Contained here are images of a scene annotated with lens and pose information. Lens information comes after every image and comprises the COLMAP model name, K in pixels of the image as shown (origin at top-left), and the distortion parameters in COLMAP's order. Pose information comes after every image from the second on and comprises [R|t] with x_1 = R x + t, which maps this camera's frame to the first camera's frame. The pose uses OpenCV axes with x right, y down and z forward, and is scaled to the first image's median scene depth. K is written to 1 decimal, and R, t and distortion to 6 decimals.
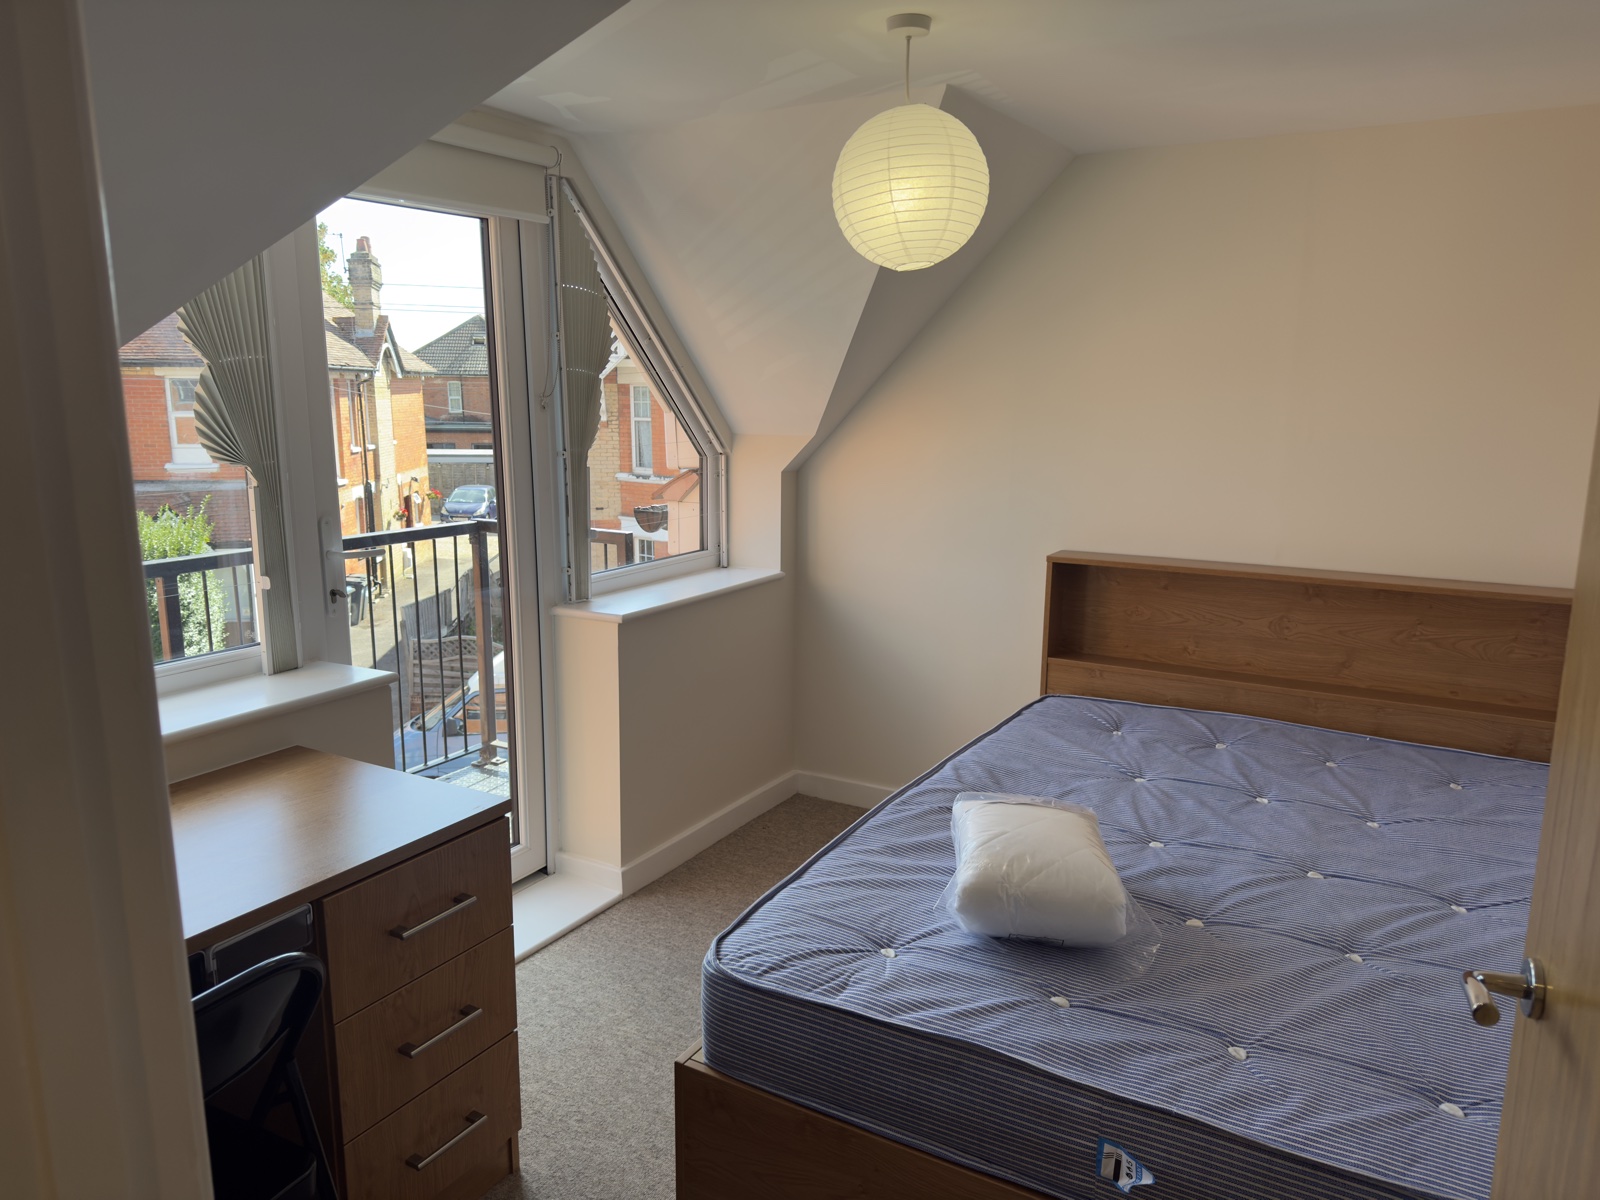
lens RADIAL K [[1132.0, 0, 809.7], [0, 1132.0, 614.1], [0, 0, 1]] dist [0.021309, -0.023139]
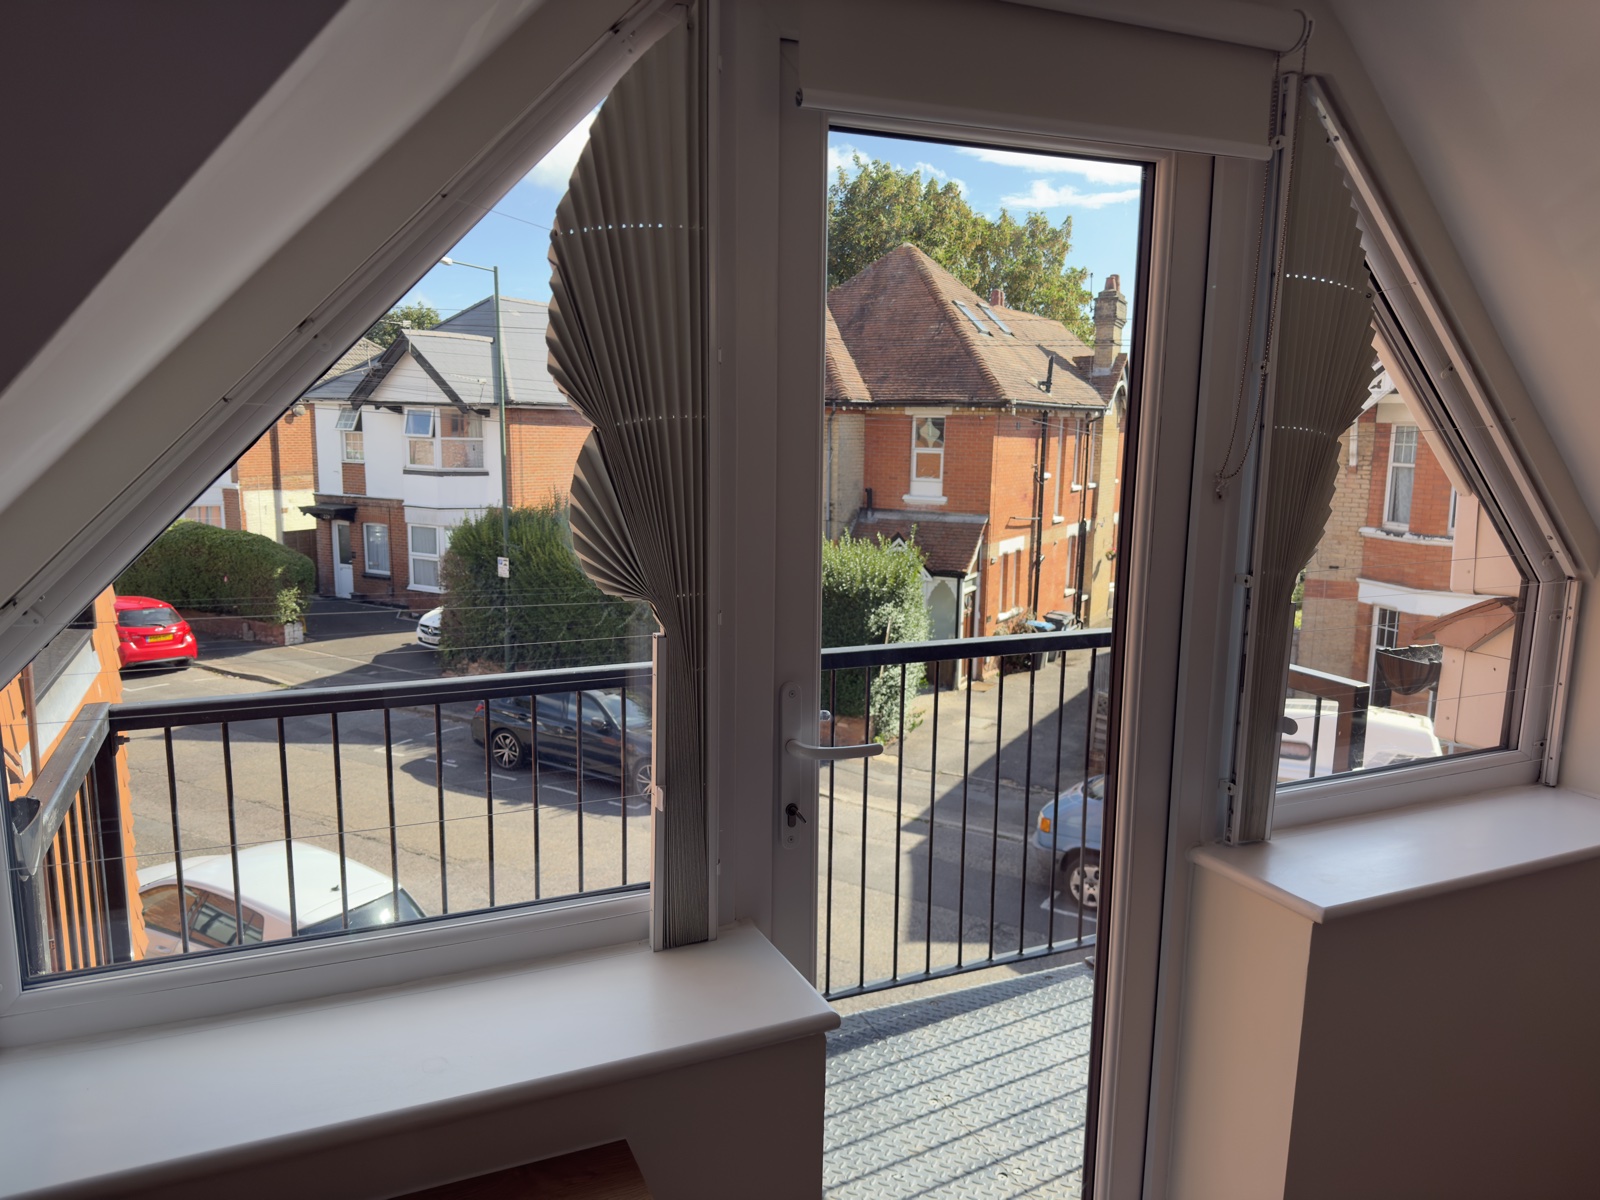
lens RADIAL K [[1132.0, 0, 784.4], [0, 1132.0, 616.0], [0, 0, 1]] dist [0.021309, -0.023139]
pose [[0.802909, 0.106230, -0.586560, -0.057732], [-0.123369, 0.992302, 0.010840, -0.081235], [0.583196, 0.063659, 0.809834, 0.336610]]
